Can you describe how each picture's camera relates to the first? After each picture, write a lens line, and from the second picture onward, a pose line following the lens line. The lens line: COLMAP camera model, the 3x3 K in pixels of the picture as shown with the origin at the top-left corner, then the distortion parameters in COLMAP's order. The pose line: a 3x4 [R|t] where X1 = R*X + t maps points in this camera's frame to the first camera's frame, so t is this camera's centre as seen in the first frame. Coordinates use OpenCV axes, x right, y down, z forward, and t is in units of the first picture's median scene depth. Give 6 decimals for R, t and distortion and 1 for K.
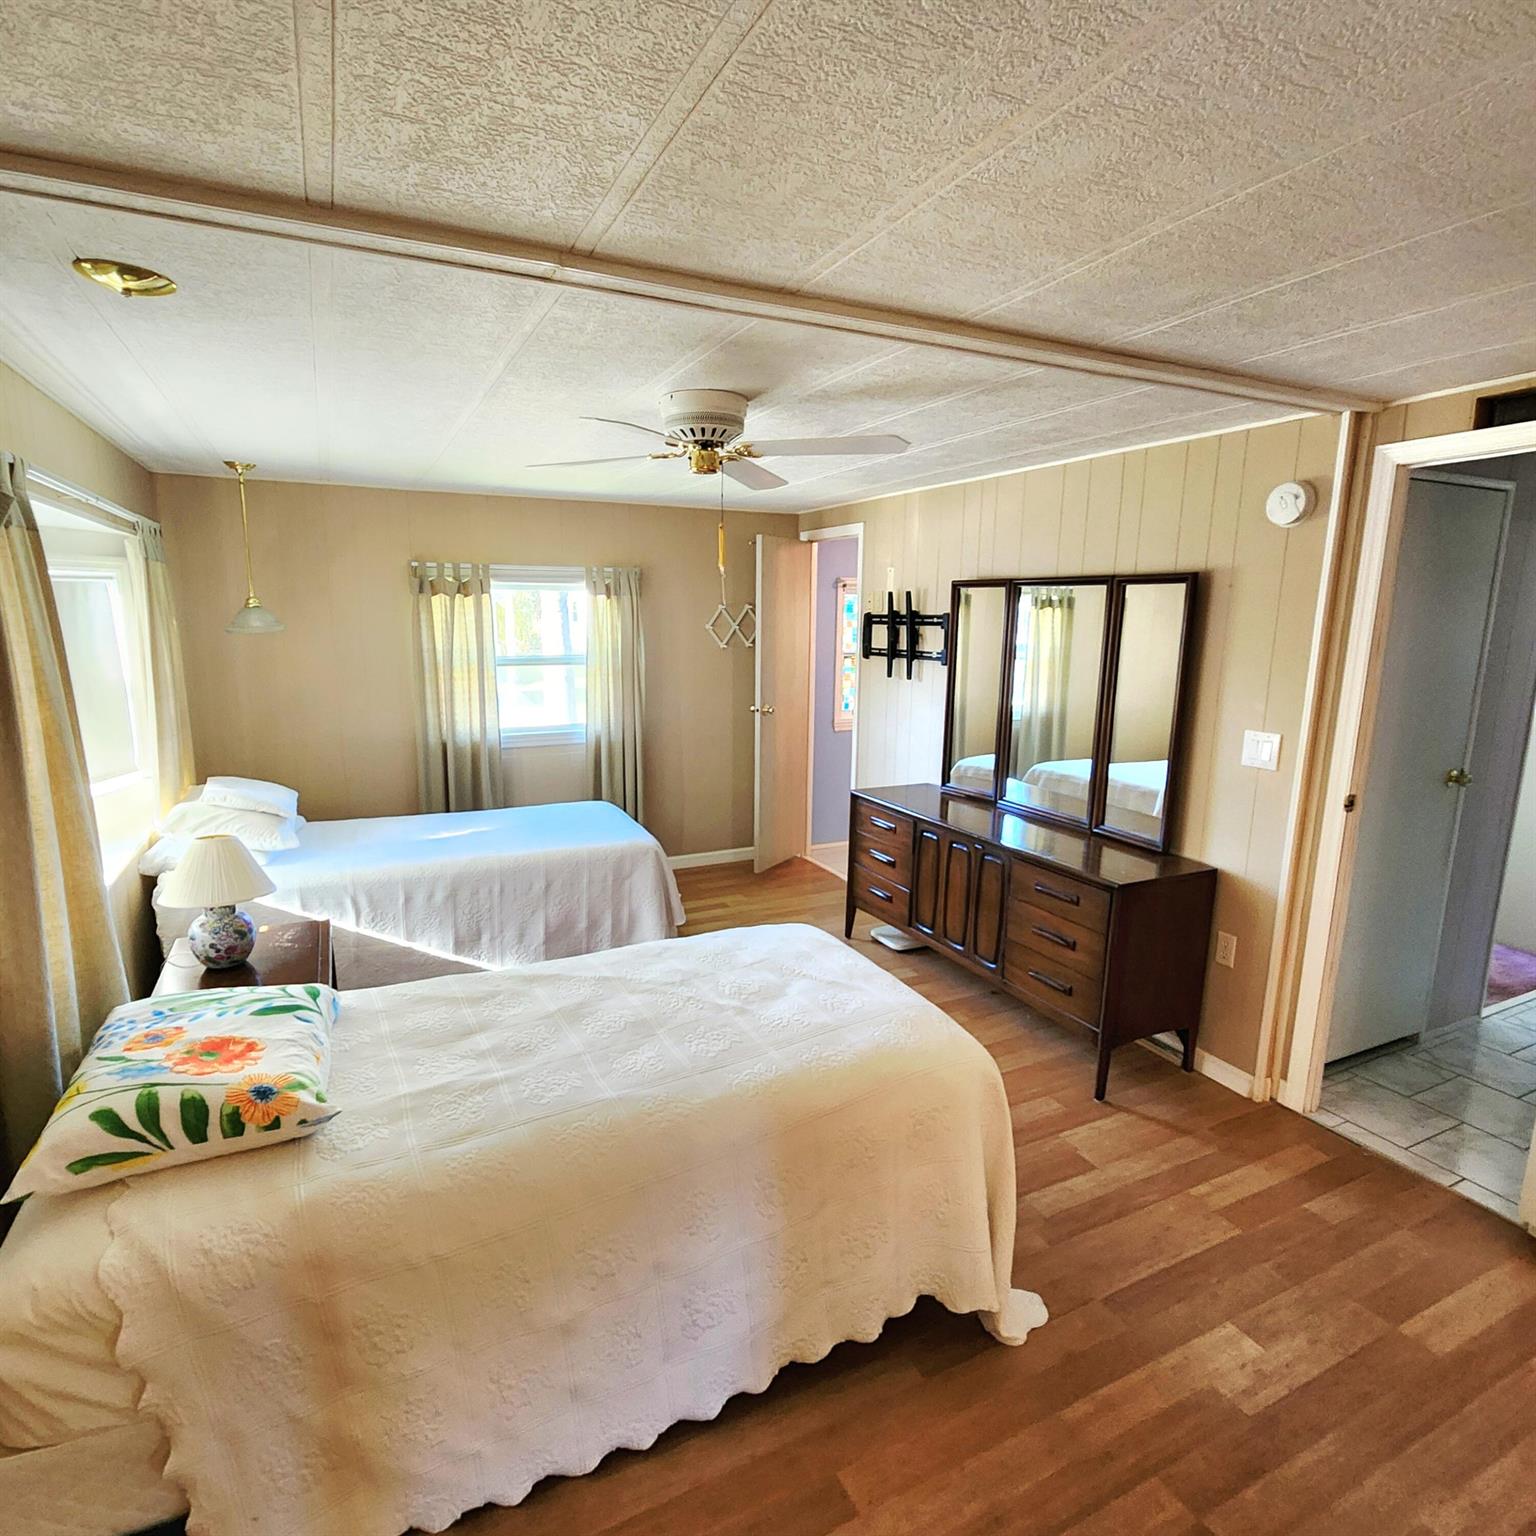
lens RADIAL K [[858.5, 0, 768.0], [0, 858.5, 768.0], [0, 0, 1]] dist [-0.000683, -0.000110]
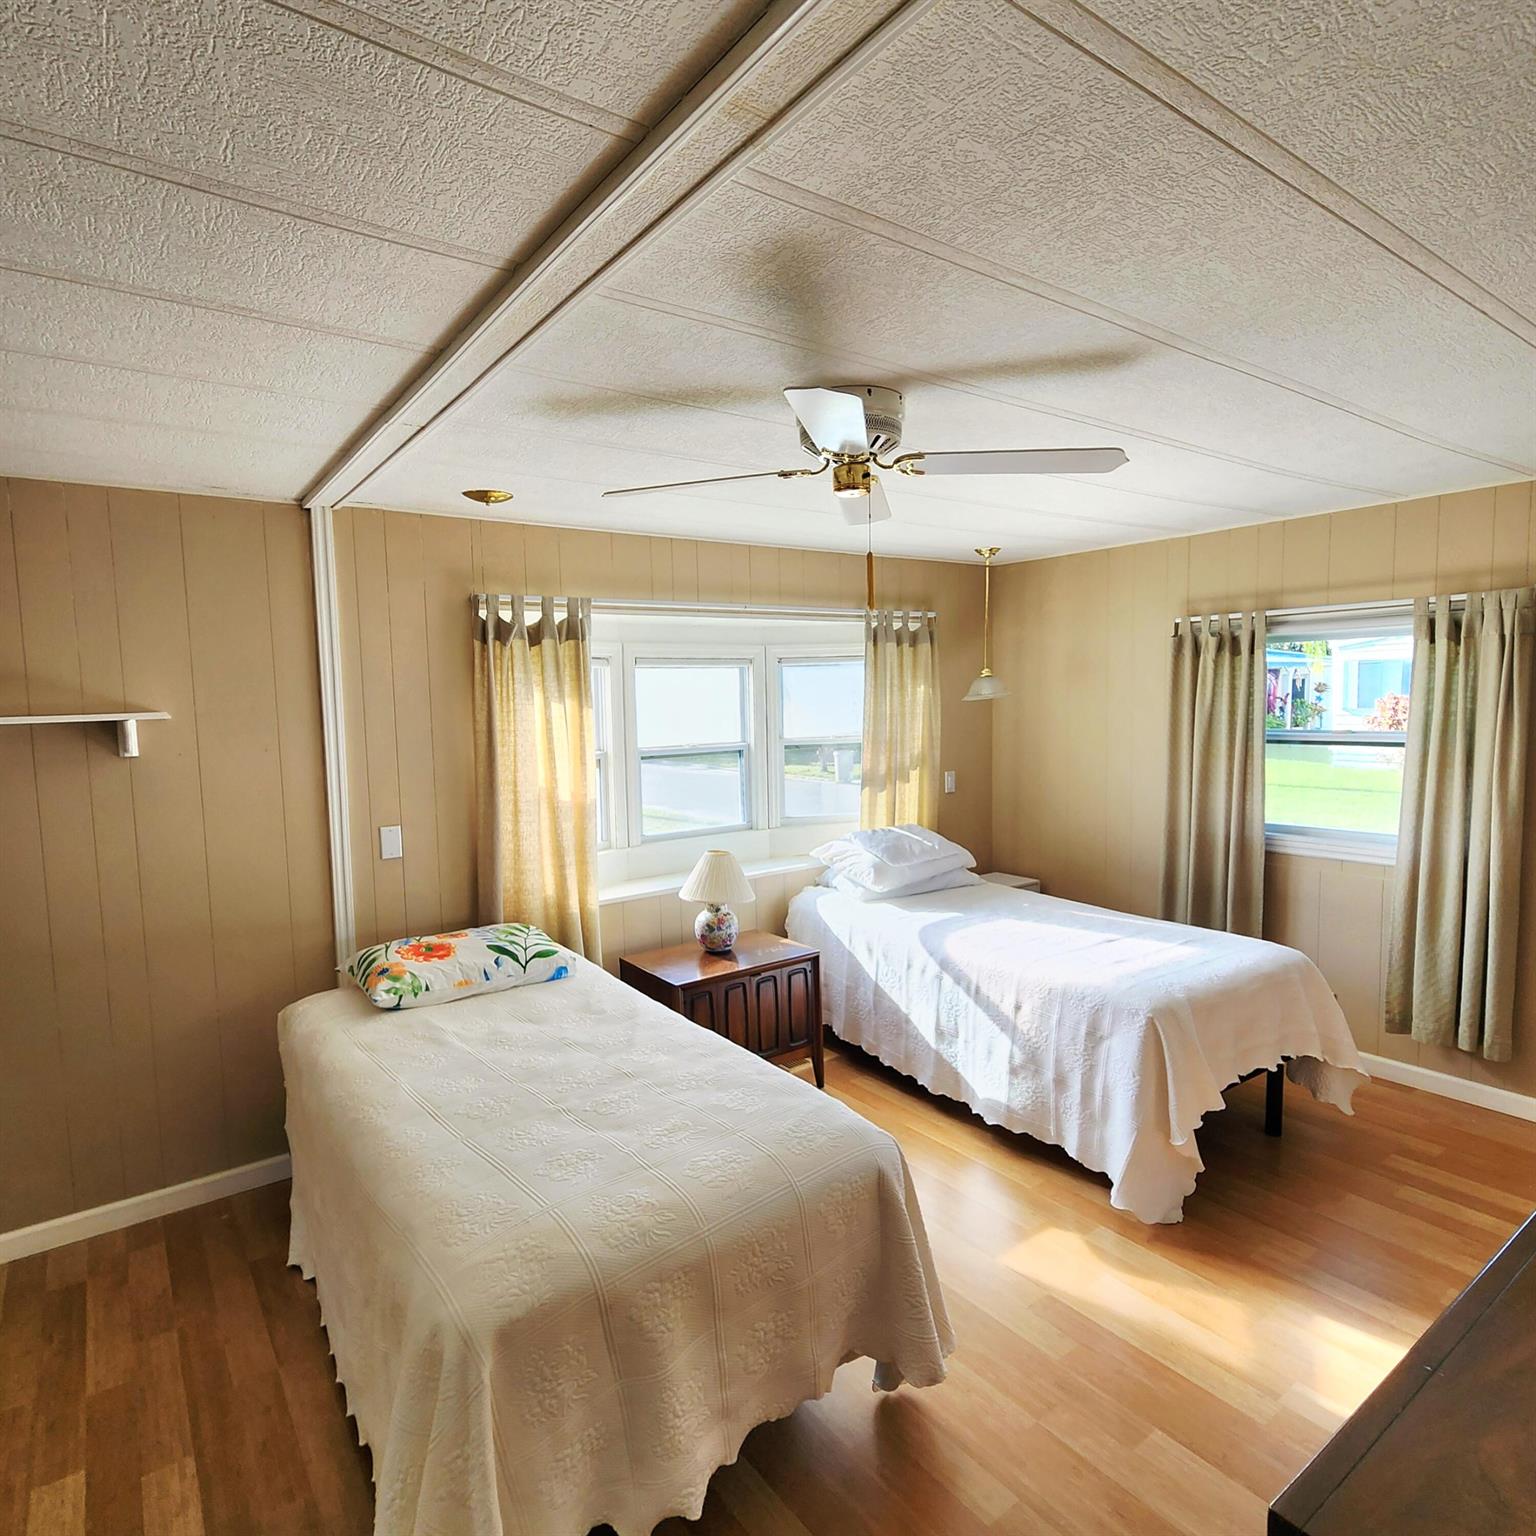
lens RADIAL K [[916.6, 0, 768.0], [0, 916.6, 768.0], [0, 0, 1]] dist [0.002293, 0.000749]
pose [[0.175621, 0.067749, -0.982124, 0.969609], [-0.153481, 0.987315, 0.040662, -0.150998], [0.972420, 0.143596, 0.183791, 1.040736]]
